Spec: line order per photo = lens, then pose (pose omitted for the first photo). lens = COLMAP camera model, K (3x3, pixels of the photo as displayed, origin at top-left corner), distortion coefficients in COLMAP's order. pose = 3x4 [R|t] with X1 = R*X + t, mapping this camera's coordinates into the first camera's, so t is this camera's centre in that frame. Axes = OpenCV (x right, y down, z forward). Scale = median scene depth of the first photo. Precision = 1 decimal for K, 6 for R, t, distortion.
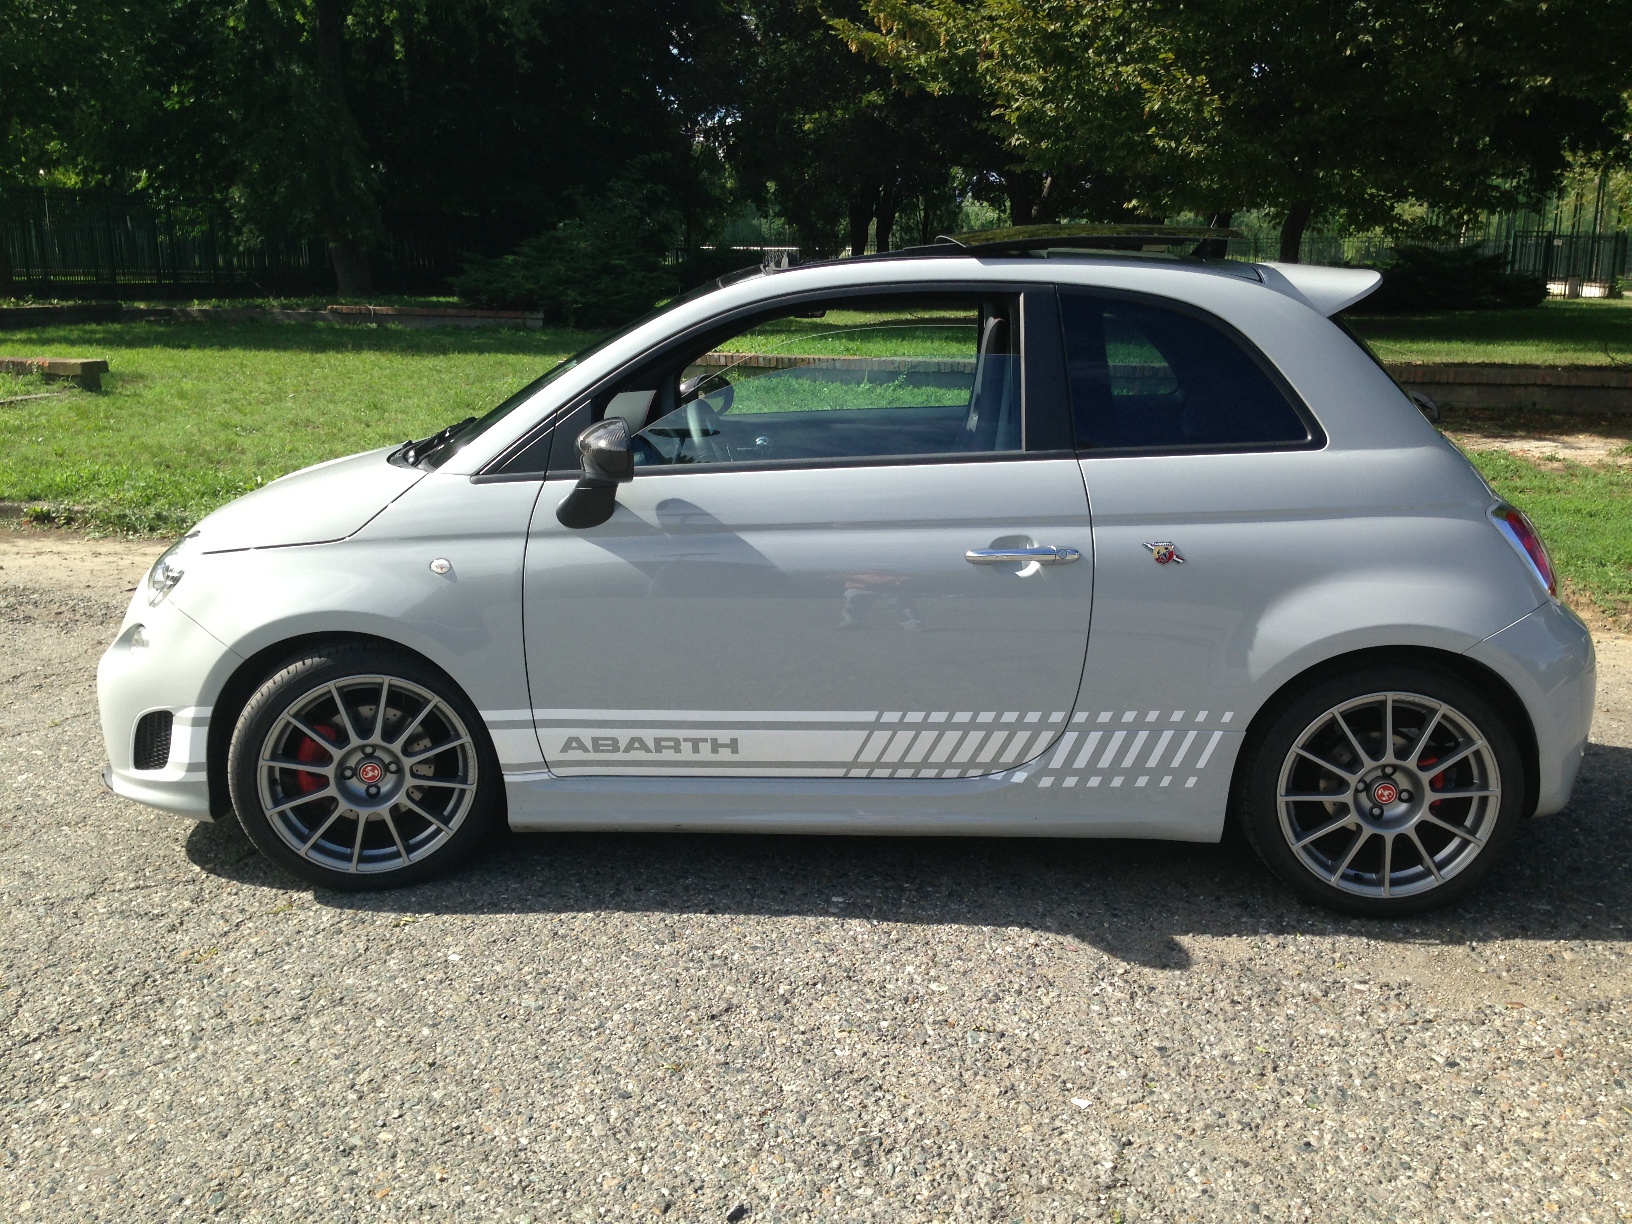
lens RADIAL K [[1543.7, 0, 818.5], [0, 1543.7, 609.5], [0, 0, 1]] dist [-0.015663, 0.000000]
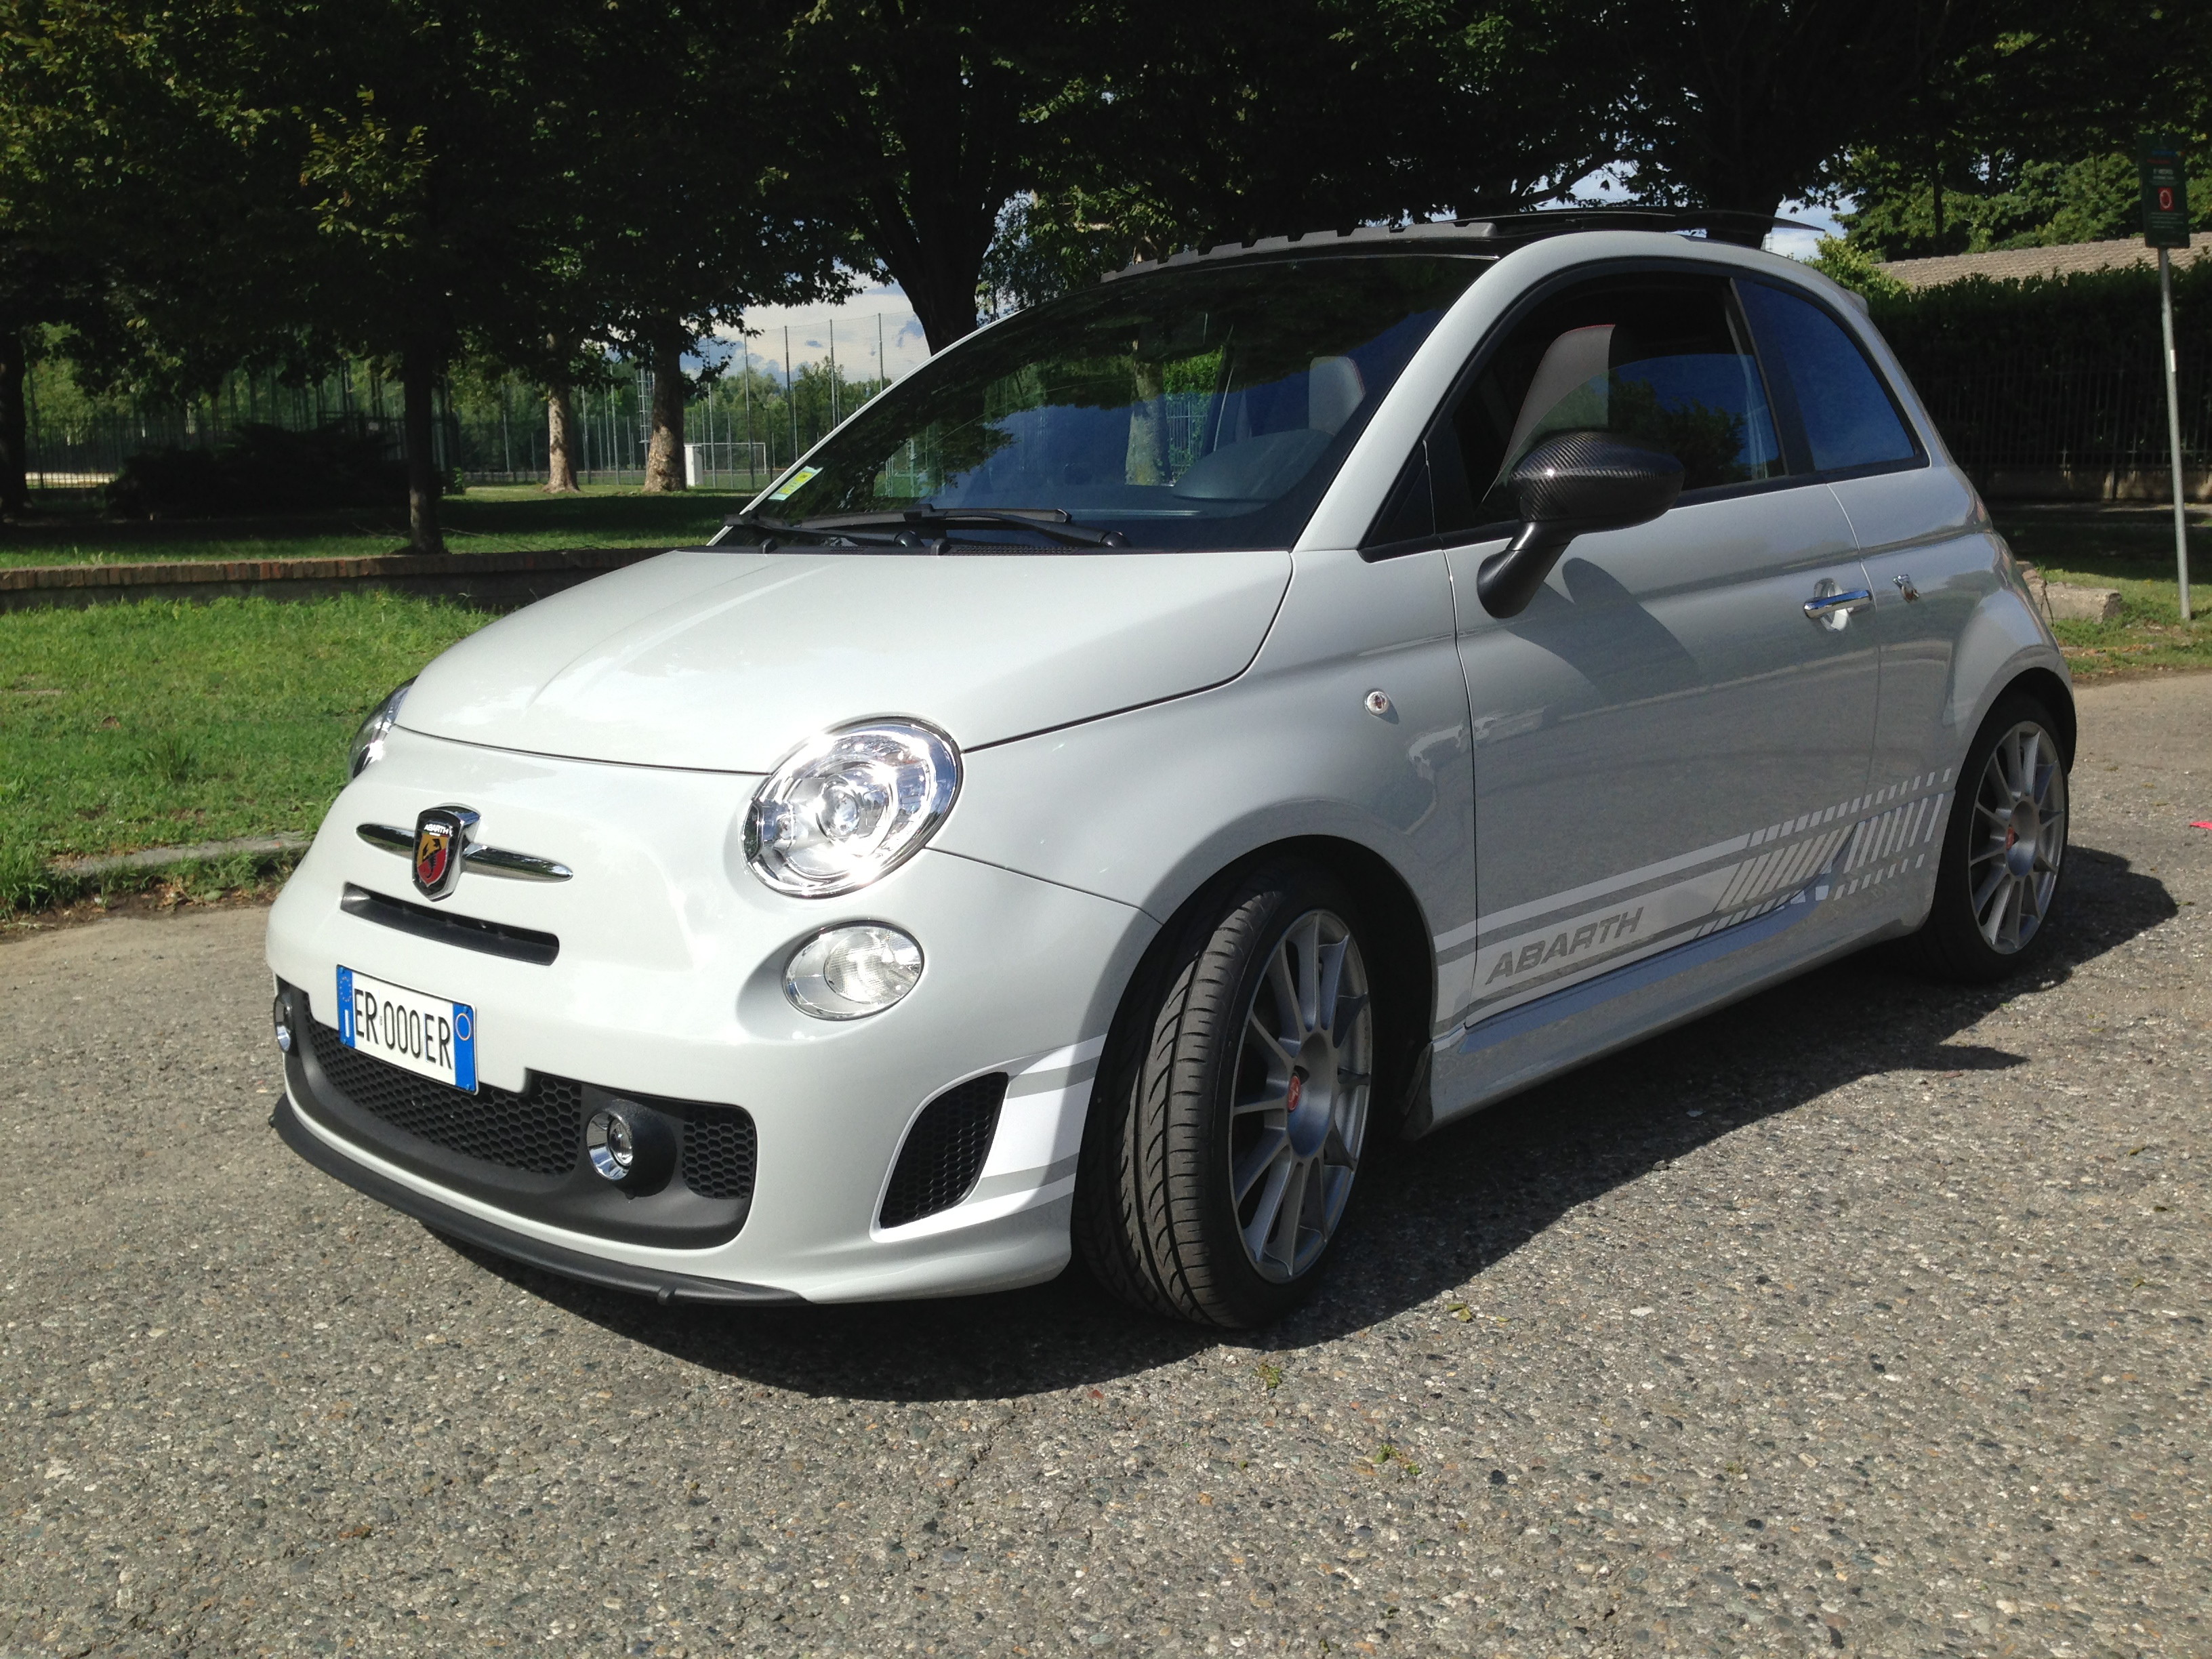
lens RADIAL K [[2092.3, 0, 1108.3], [0, 2092.3, 834.3], [0, 0, 1]] dist [-0.015663, 0.000000]
pose [[0.680292, -0.154670, 0.716435, -0.881843], [0.186434, 0.981846, 0.034941, -0.025314], [-0.708833, 0.109798, 0.696778, 0.519191]]
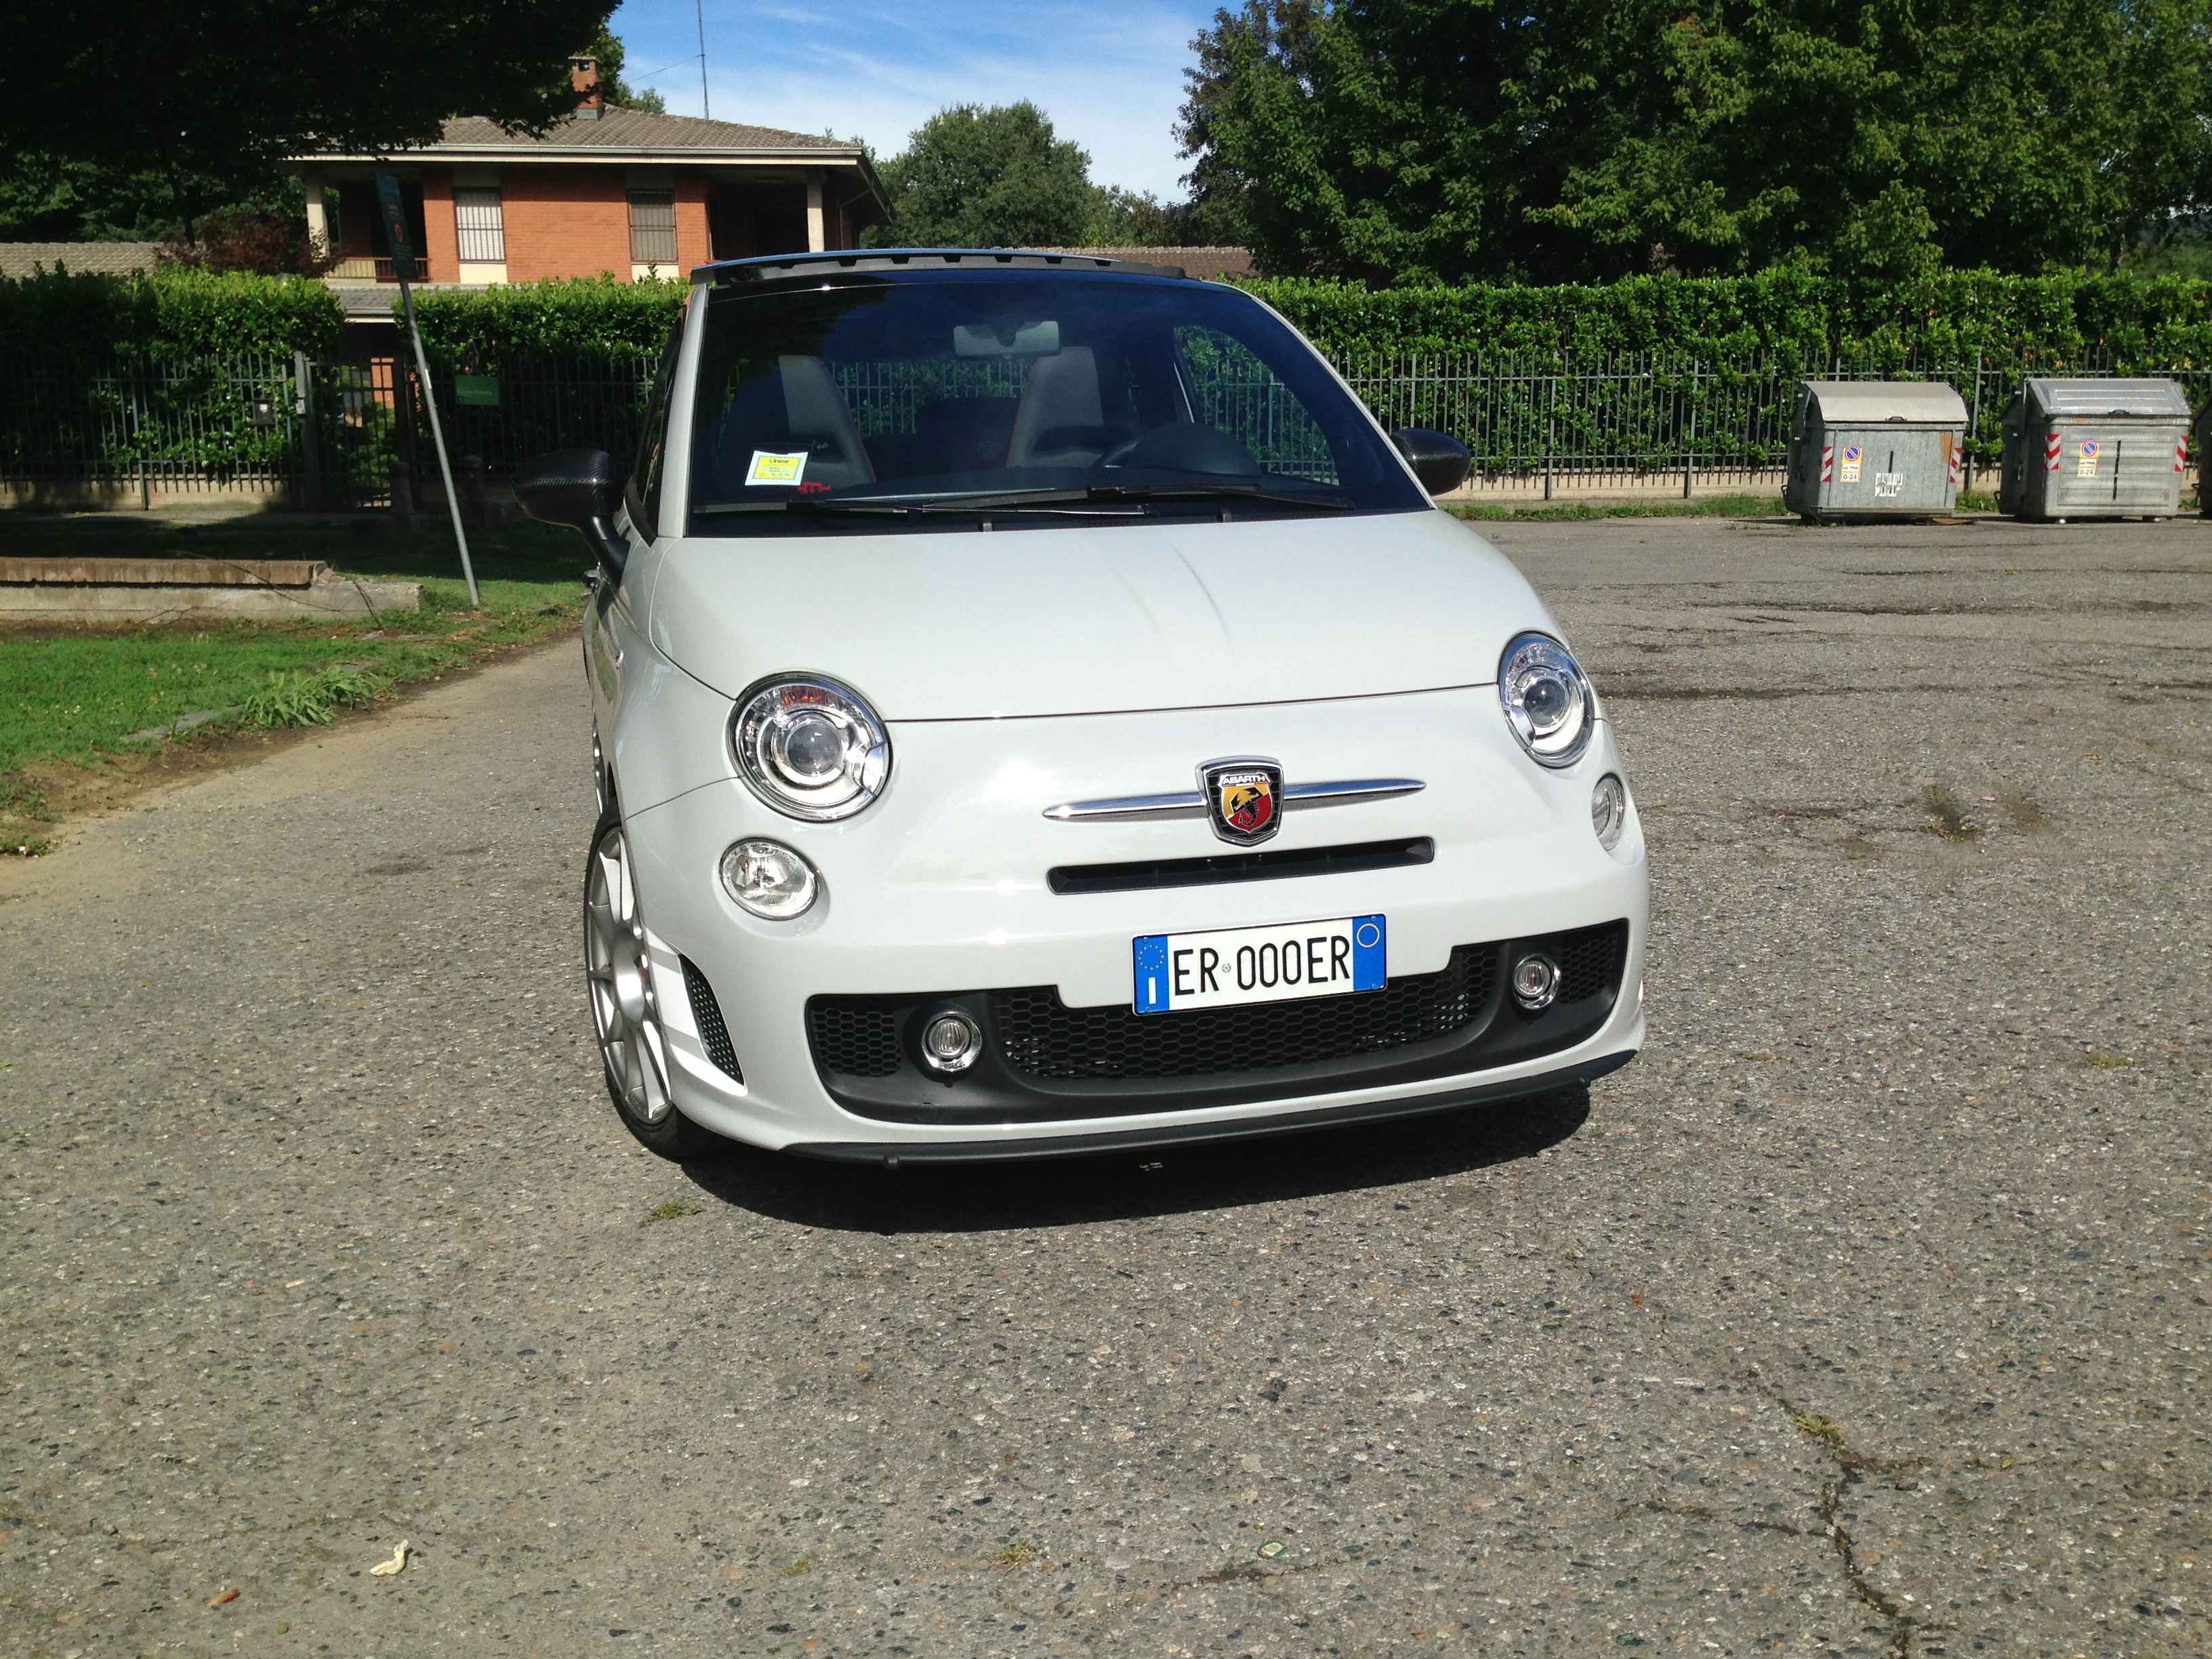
lens RADIAL K [[2092.3, 0, 1104.6], [0, 2092.3, 827.5], [0, 0, 1]] dist [-0.015663, 0.000000]
pose [[-0.283950, -0.185119, 0.940799, -1.275566], [0.228160, 0.939958, 0.253816, -0.255577], [-0.931298, 0.286724, -0.224664, 1.483485]]
